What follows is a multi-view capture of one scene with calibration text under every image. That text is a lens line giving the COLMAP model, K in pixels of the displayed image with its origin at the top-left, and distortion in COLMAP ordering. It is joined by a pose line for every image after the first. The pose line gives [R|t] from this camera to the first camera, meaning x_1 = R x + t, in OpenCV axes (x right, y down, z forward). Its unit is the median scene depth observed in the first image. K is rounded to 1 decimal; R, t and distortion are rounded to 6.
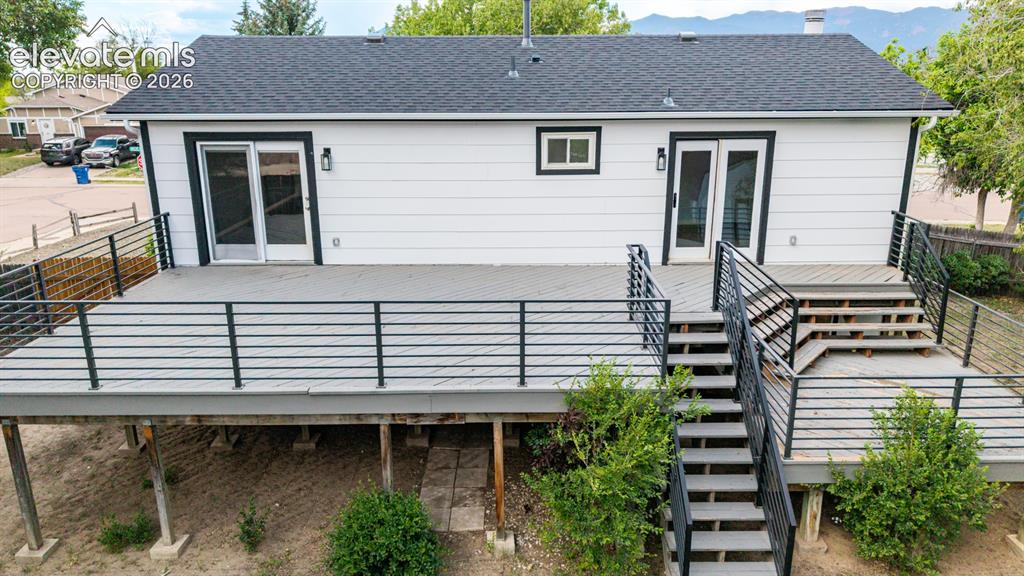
lens RADIAL K [[708.0, 0, 512.0], [0, 708.0, 288.0], [0, 0, 1]] dist [0.081794, -0.215588]
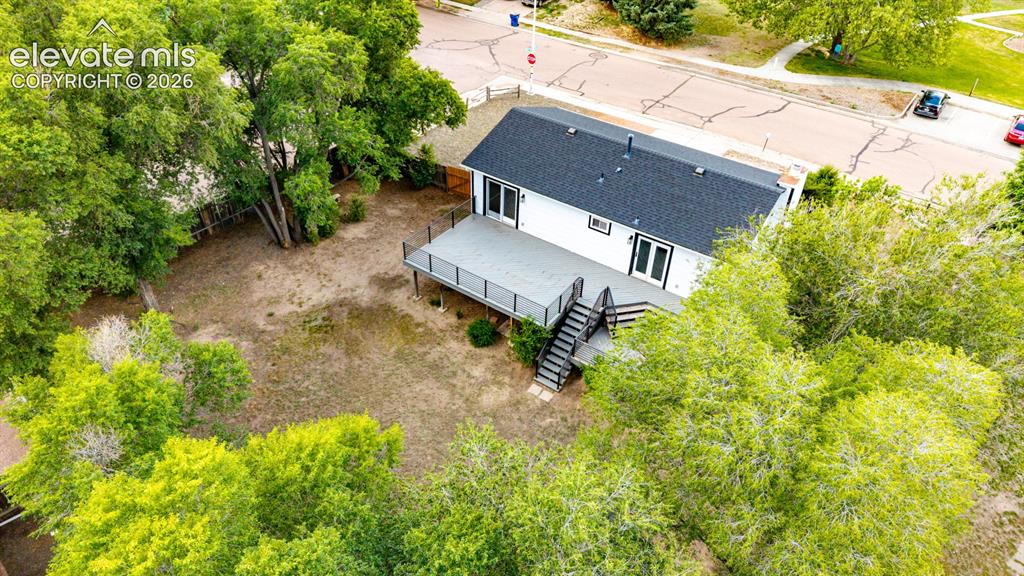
lens RADIAL K [[708.0, 0, 512.0], [0, 708.0, 288.0], [0, 0, 1]] dist [0.081794, -0.215588]
pose [[0.803831, 0.386101, -0.452528, 1.078580], [-0.182430, 0.884082, 0.430254, -1.038566], [0.566193, -0.263297, 0.781089, -1.261381]]
